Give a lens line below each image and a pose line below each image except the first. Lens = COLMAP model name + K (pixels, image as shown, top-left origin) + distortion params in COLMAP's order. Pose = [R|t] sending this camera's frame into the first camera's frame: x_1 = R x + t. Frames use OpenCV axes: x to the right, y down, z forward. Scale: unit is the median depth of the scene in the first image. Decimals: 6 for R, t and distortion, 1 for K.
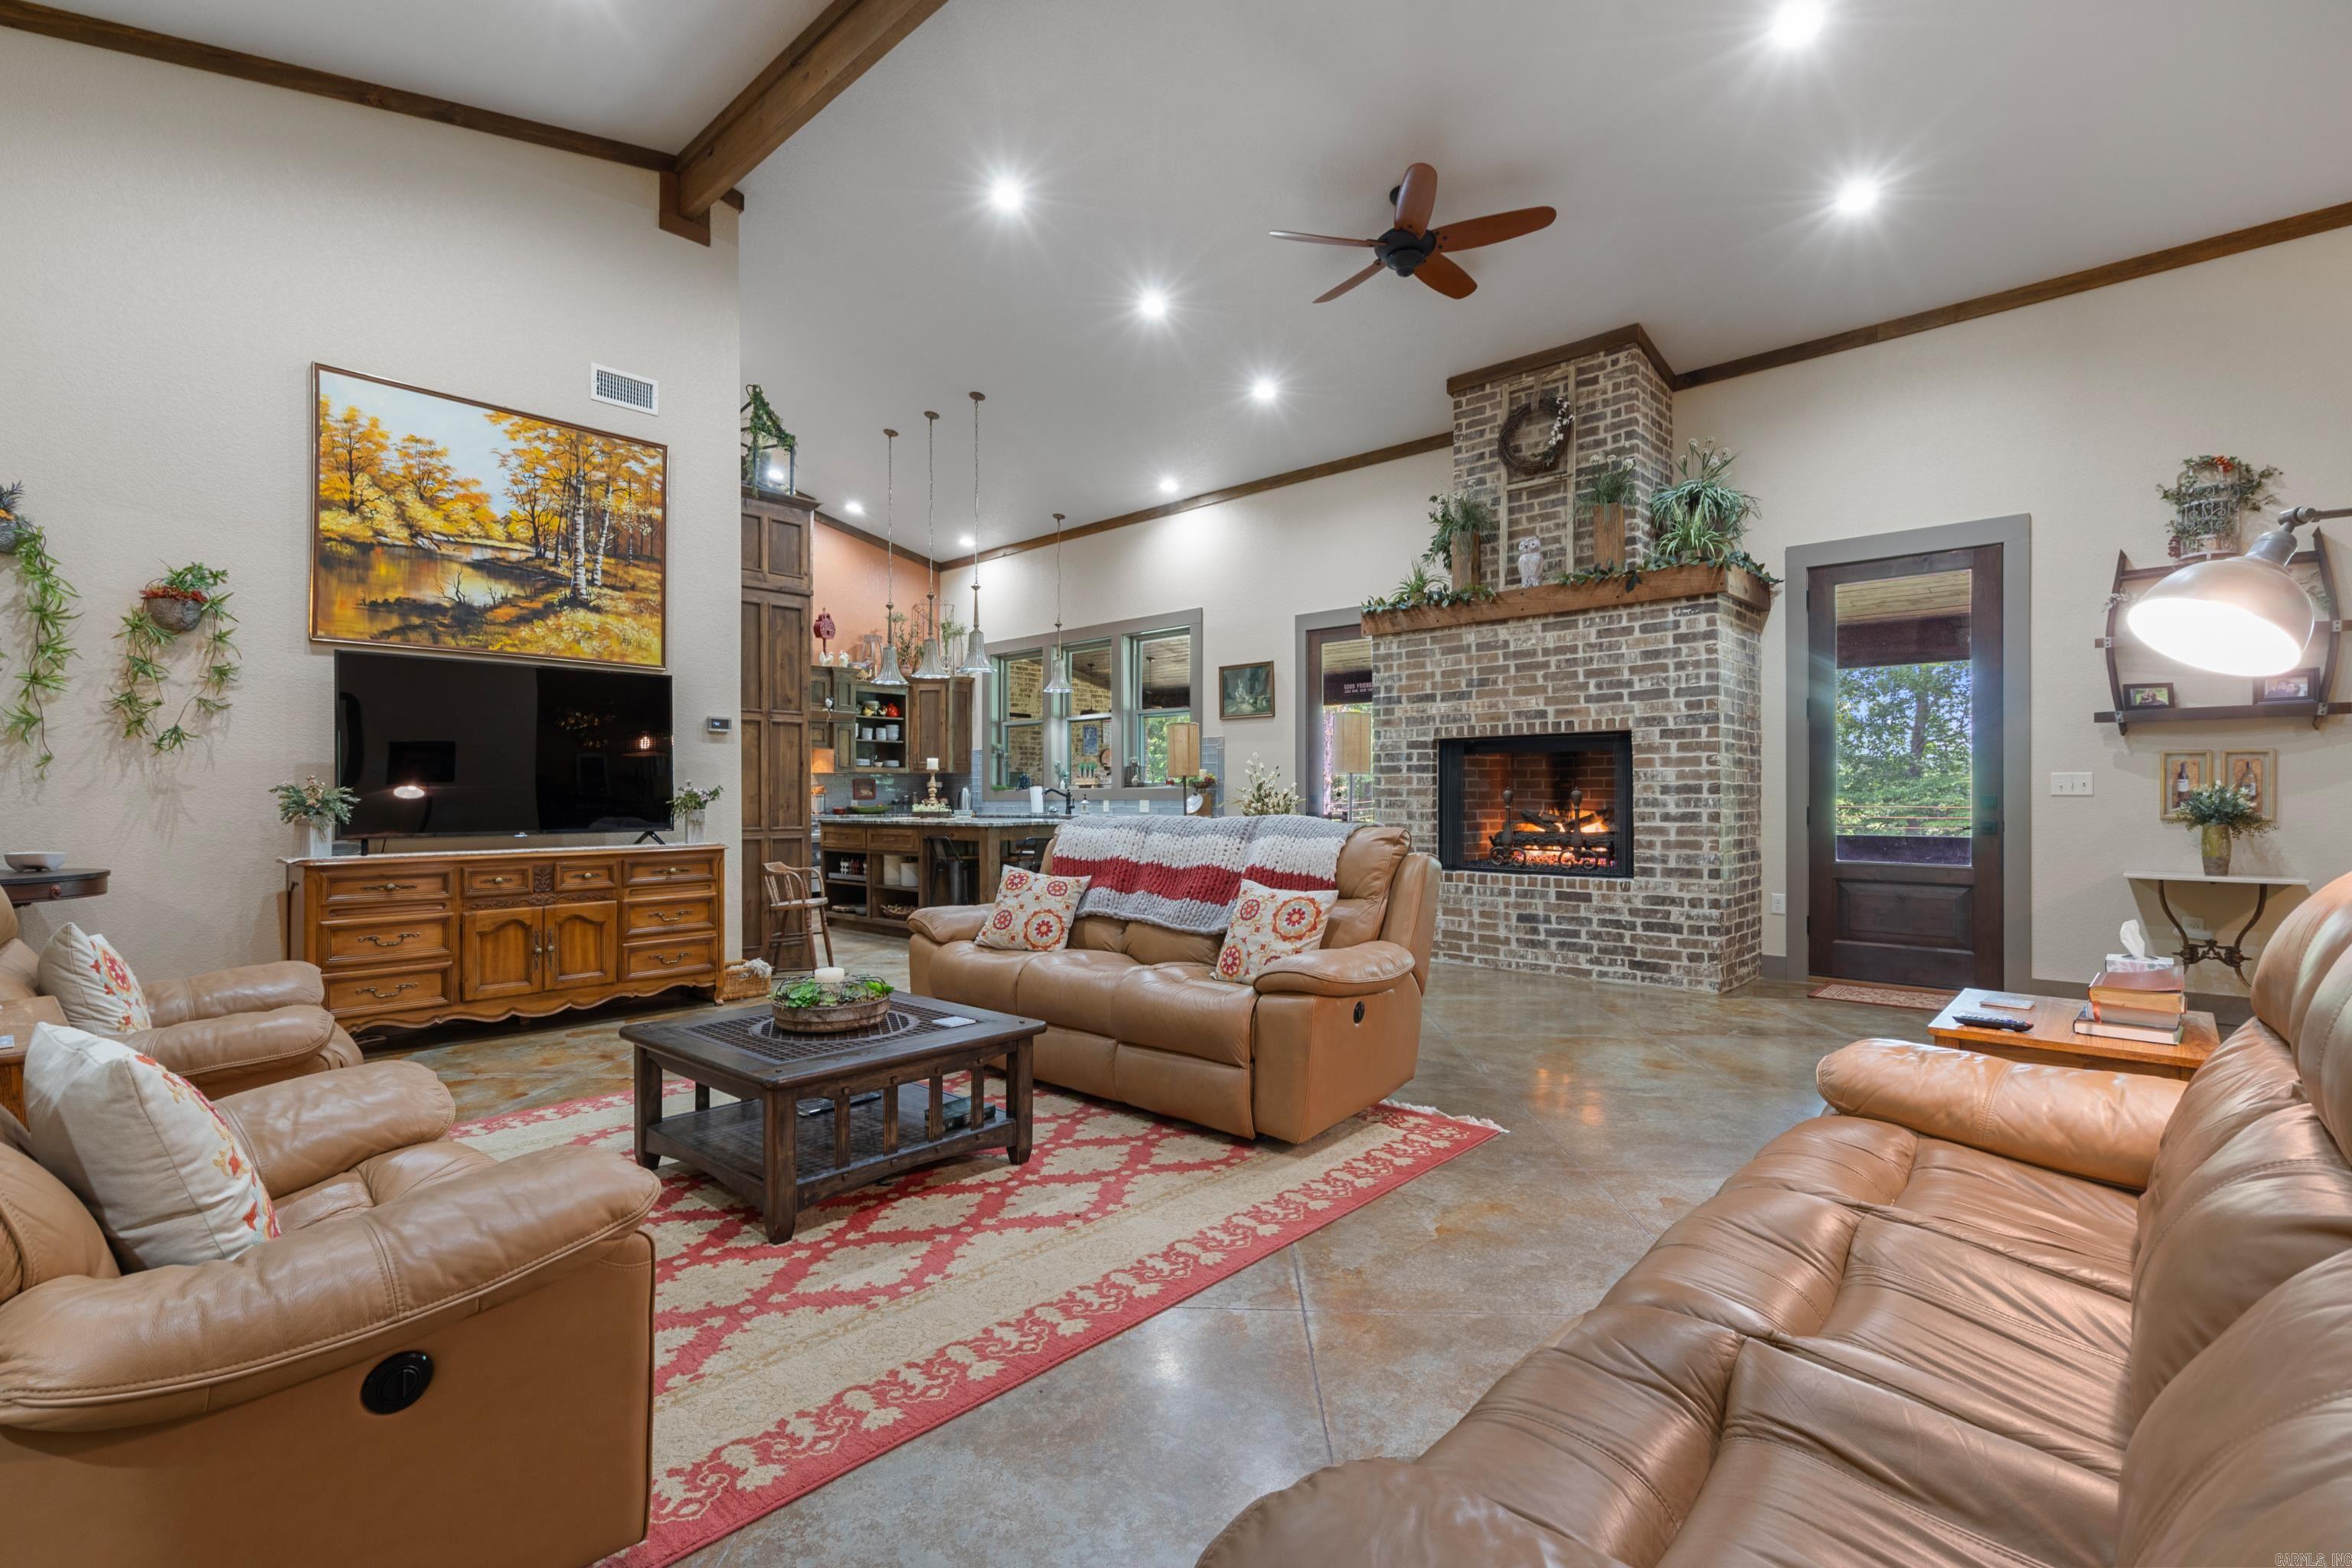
lens RADIAL K [[1068.6, 0, 1171.7], [0, 1068.6, 791.4], [0, 0, 1]] dist [0.000907, 0.000107]
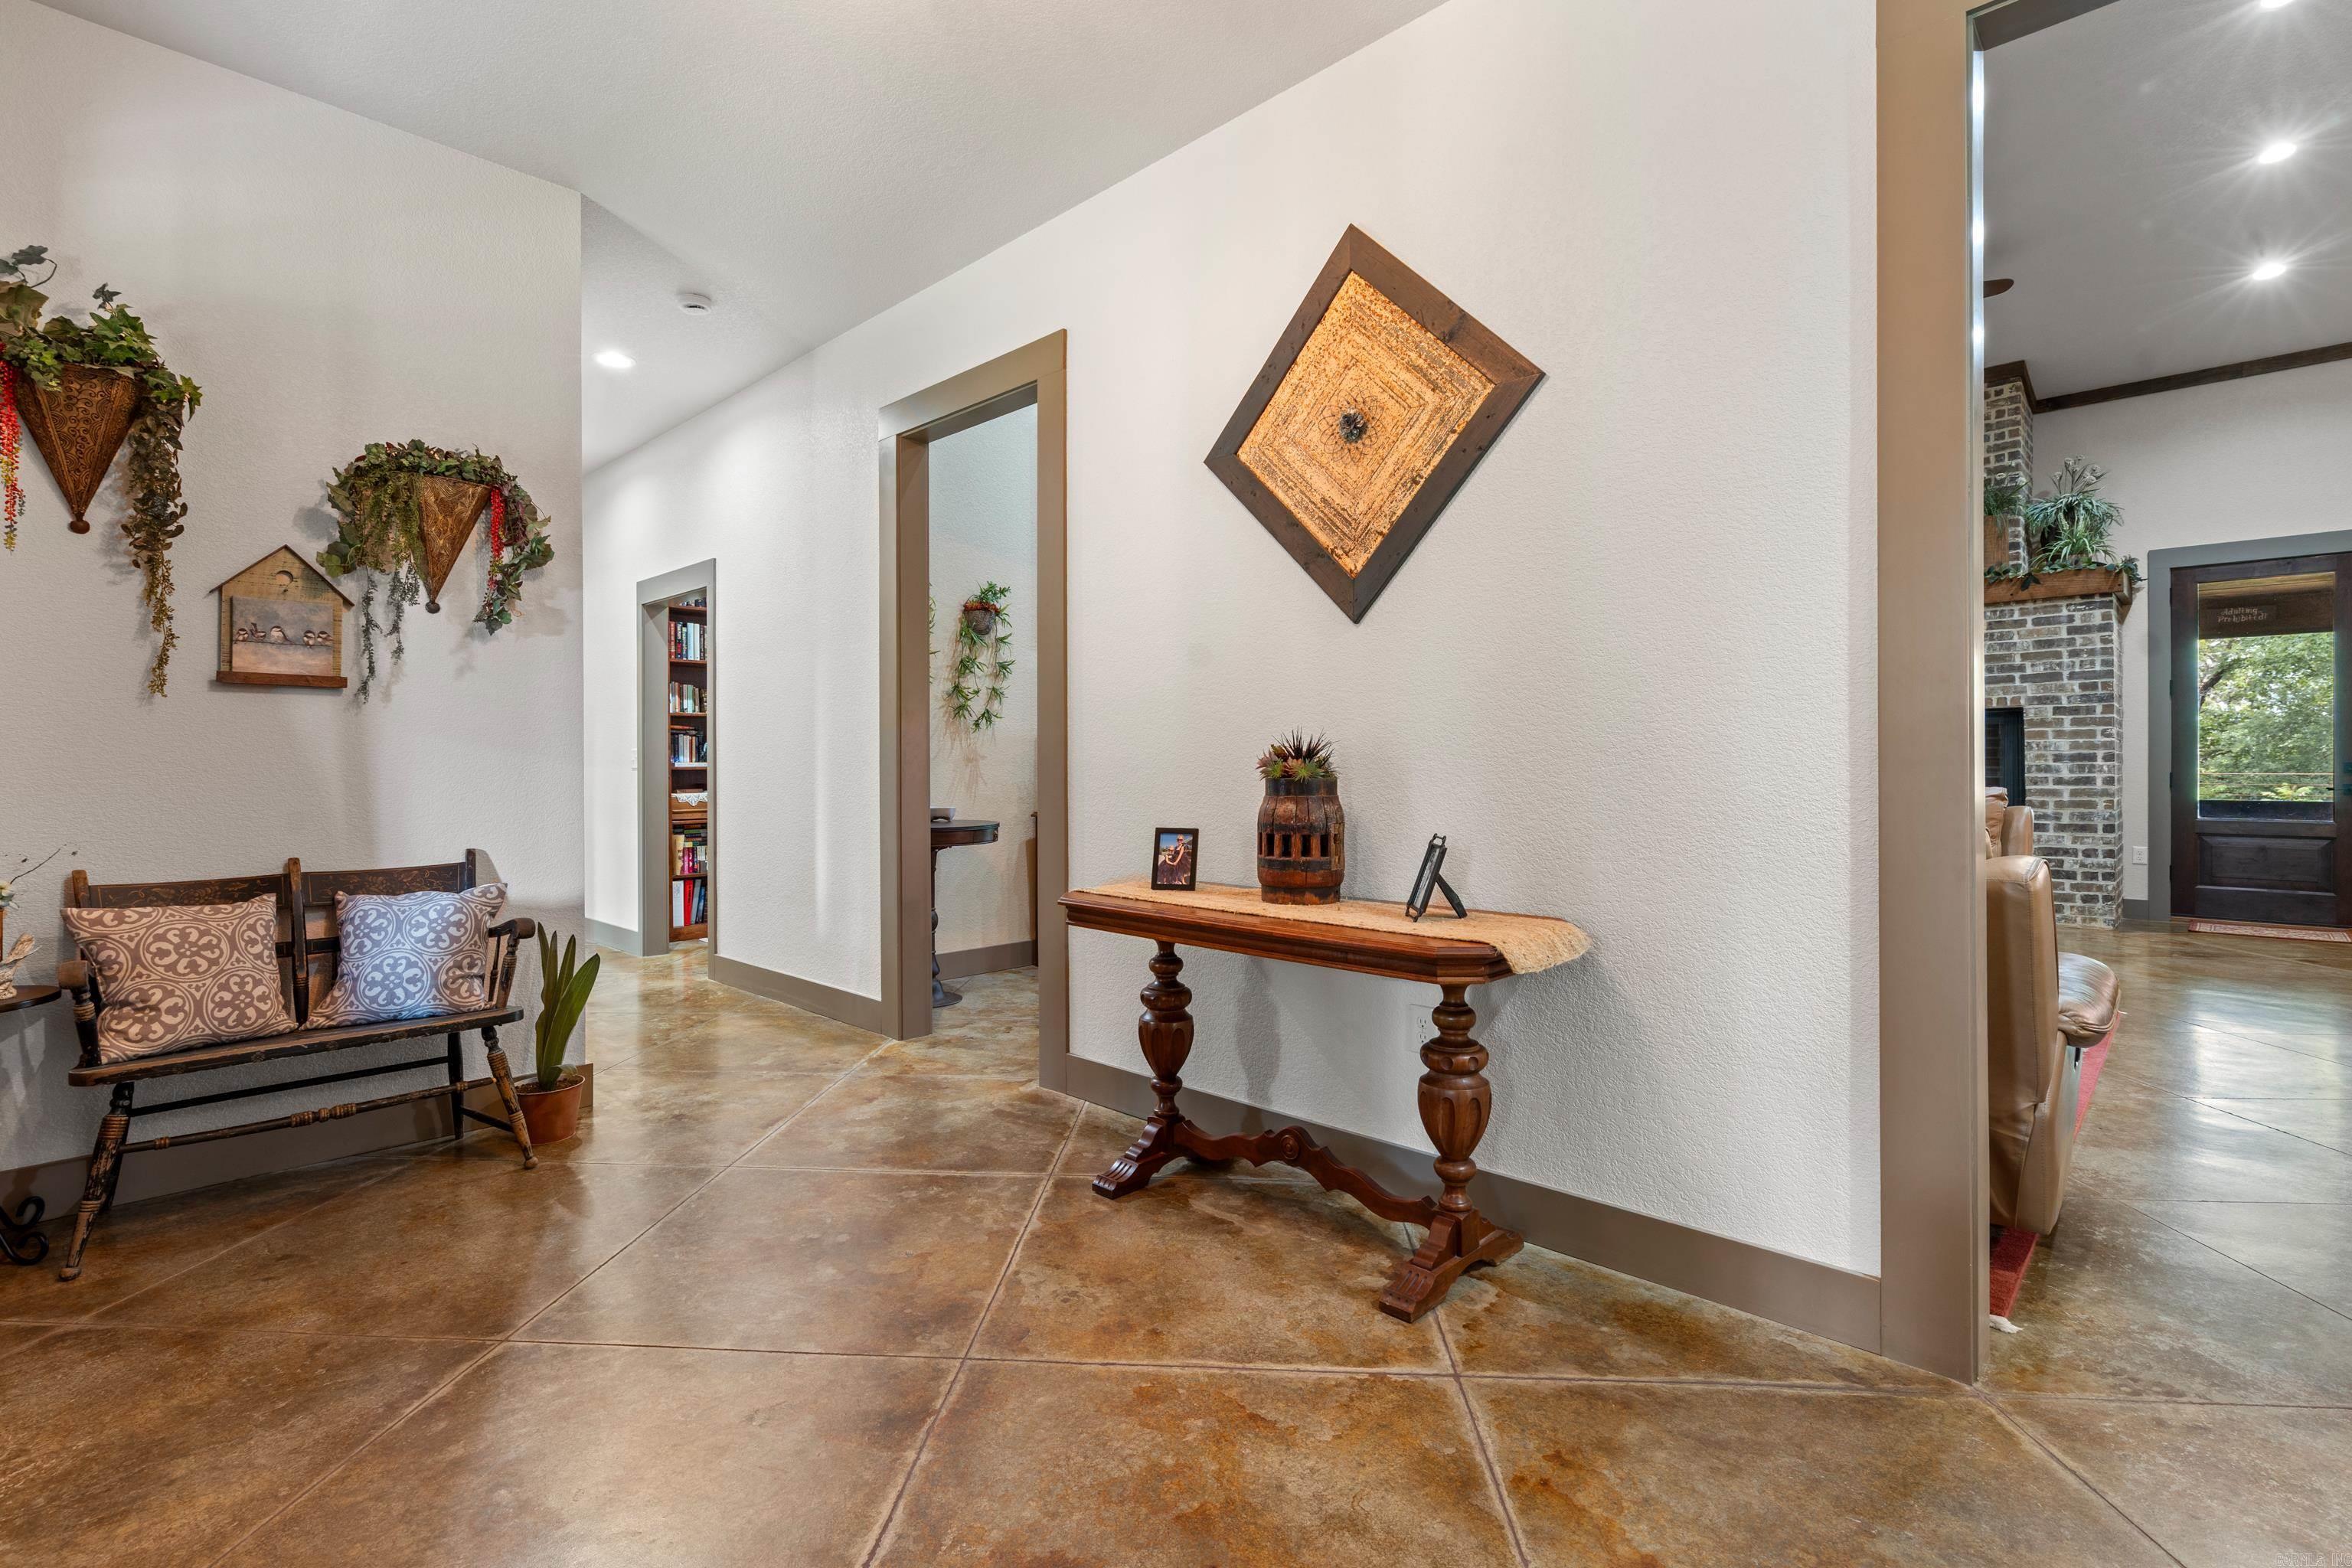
lens RADIAL K [[1068.6, 0, 1184.6], [0, 1068.6, 768.2], [0, 0, 1]] dist [0.000907, 0.000107]
pose [[0.999800, -0.000481, -0.019968, -0.485847], [0.000639, 0.999968, 0.007941, -0.000242], [0.019964, -0.007952, 0.999769, -0.205596]]
